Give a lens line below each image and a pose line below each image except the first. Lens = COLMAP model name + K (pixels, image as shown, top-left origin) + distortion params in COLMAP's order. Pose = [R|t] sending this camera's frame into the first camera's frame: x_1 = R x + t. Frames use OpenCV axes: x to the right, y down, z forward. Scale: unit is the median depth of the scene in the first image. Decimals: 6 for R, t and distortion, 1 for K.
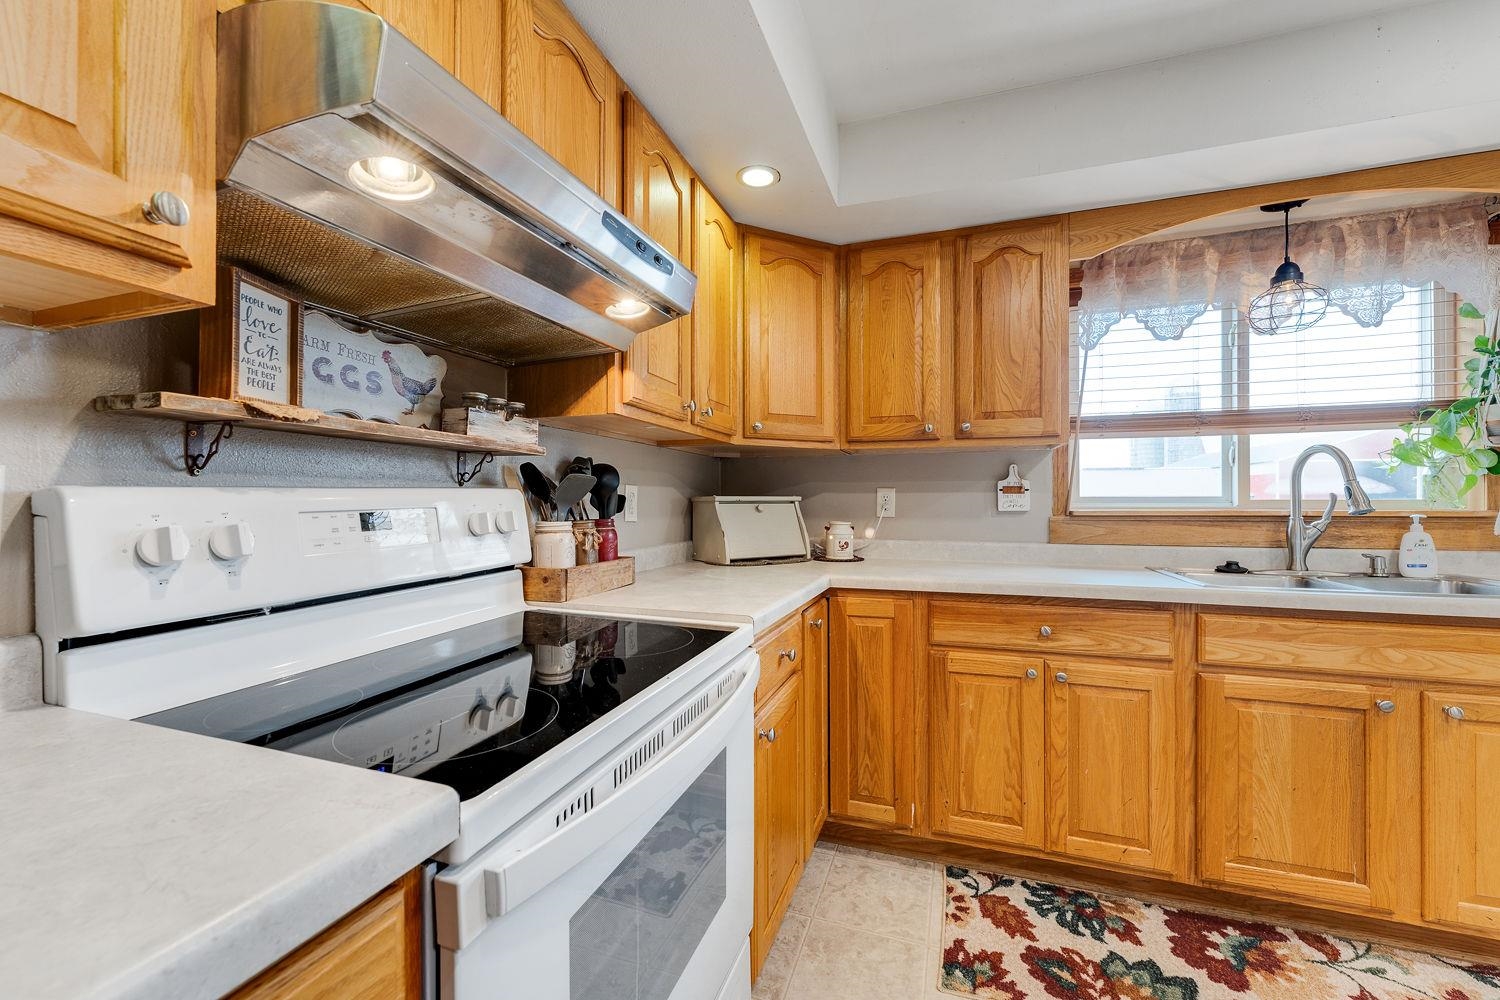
lens RADIAL K [[600.1, 0, 752.7], [0, 600.1, 501.5], [0, 0, 1]] dist [-0.001456, 0.000043]
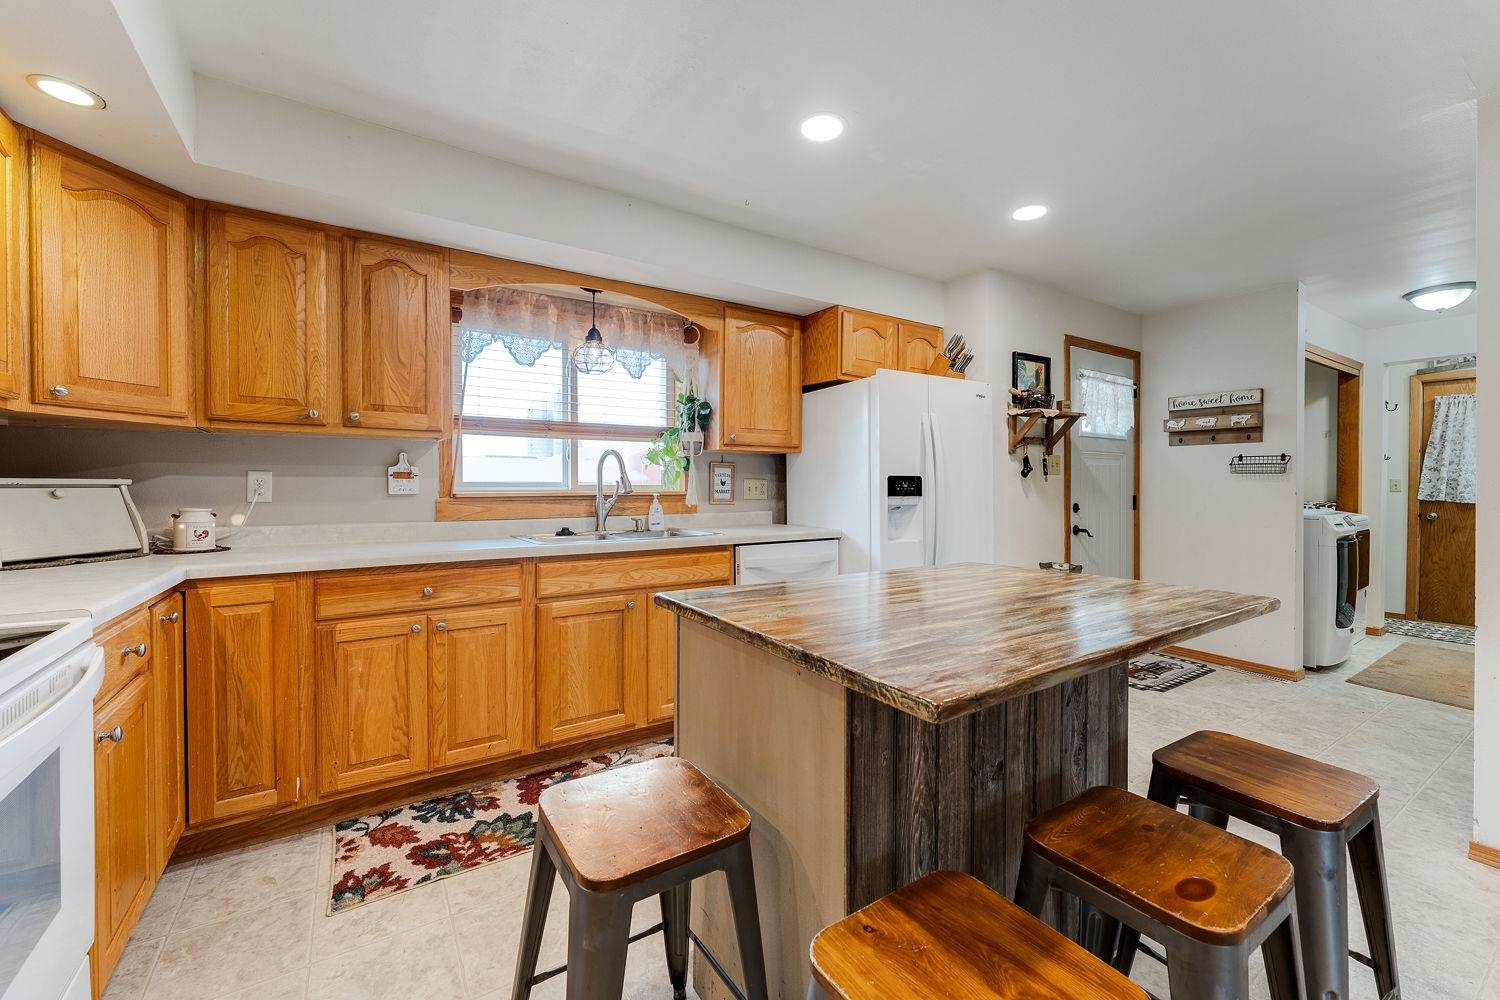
lens RADIAL K [[598.1, 0, 748.8], [0, 598.1, 492.5], [0, 0, 1]] dist [-0.000547, 0.000075]
pose [[0.609360, -0.007426, 0.792859, -0.071985], [-0.000845, 0.999949, 0.010015, 0.001288], [-0.792893, -0.006772, 0.609323, -0.238408]]
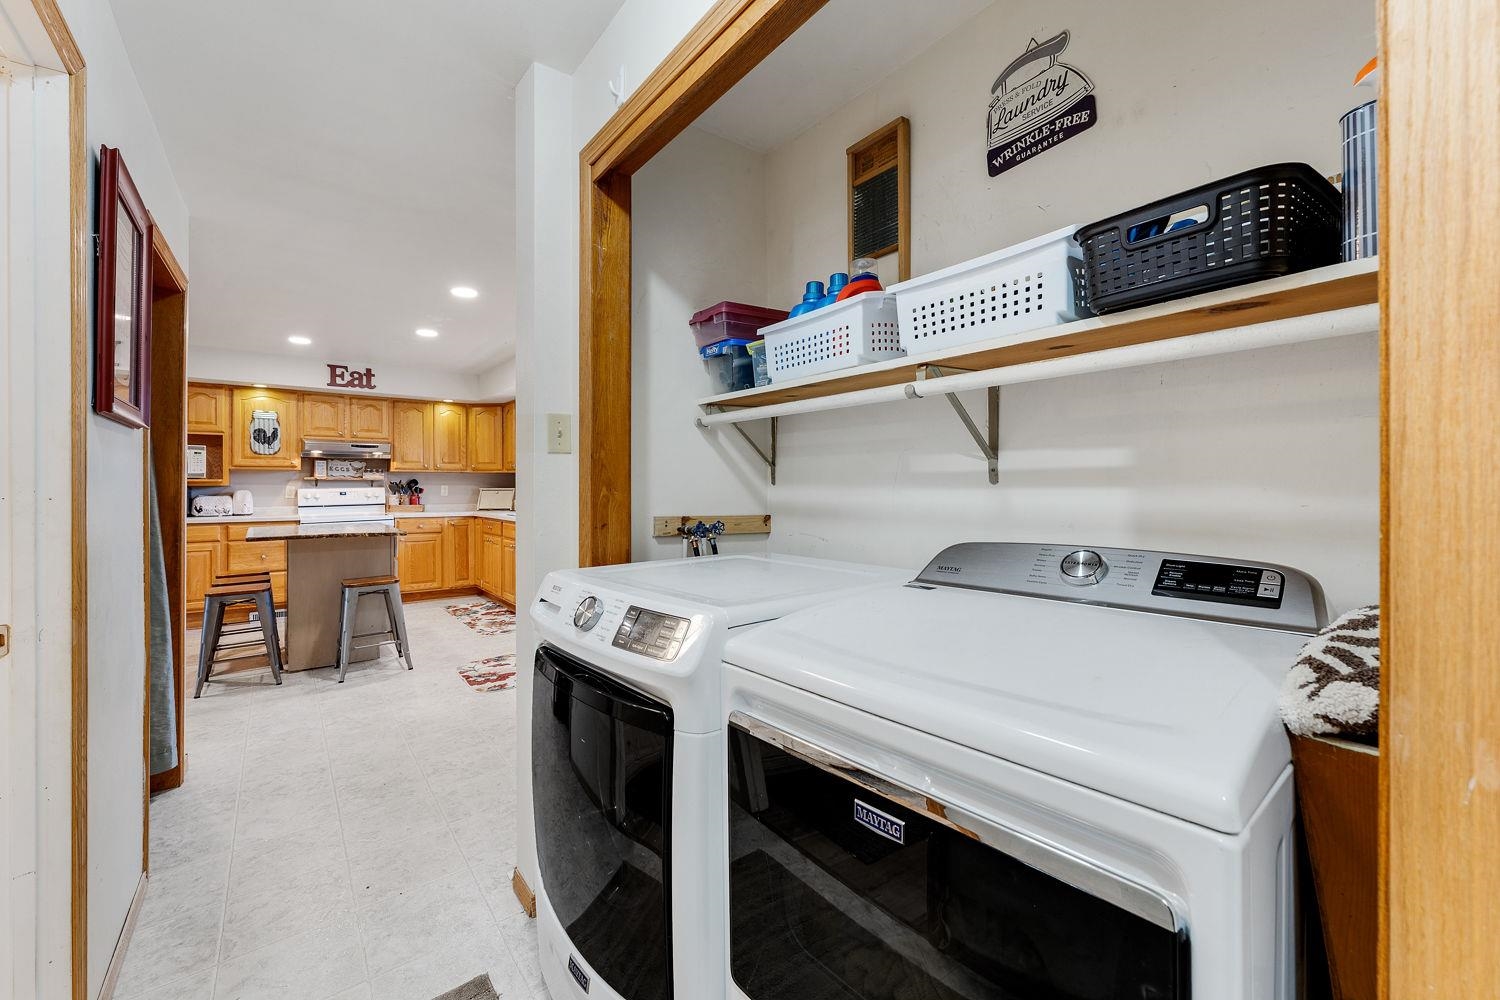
lens RADIAL K [[621.6, 0, 746.4], [0, 621.6, 487.4], [0, 0, 1]] dist [-0.001798, -0.000236]
pose [[0.837789, -0.001497, -0.545992, 3.386984], [0.000882, 0.999999, -0.001388, -0.009379], [0.545993, 0.000681, 0.837790, -1.105153]]
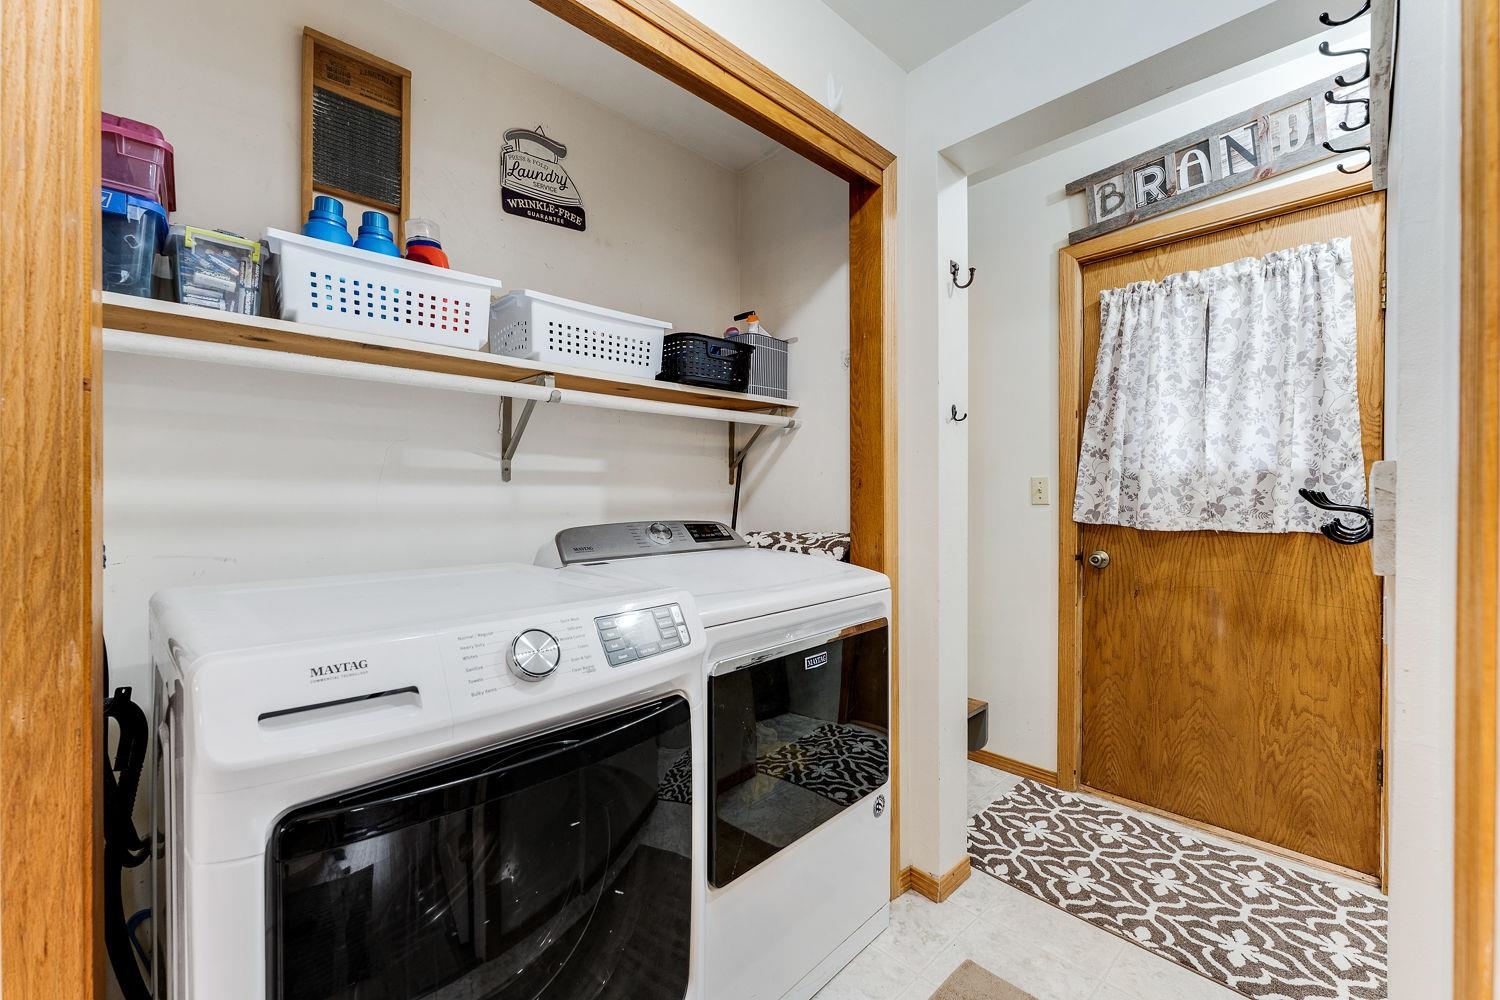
lens RADIAL K [[600.1, 0, 752.7], [0, 600.1, 501.5], [0, 0, 1]] dist [-0.001456, 0.000043]
pose [[0.457169, -0.001973, 0.889378, 2.592702], [0.001291, 0.999998, 0.001554, 0.014003], [-0.889379, 0.000438, 0.457170, -0.985608]]
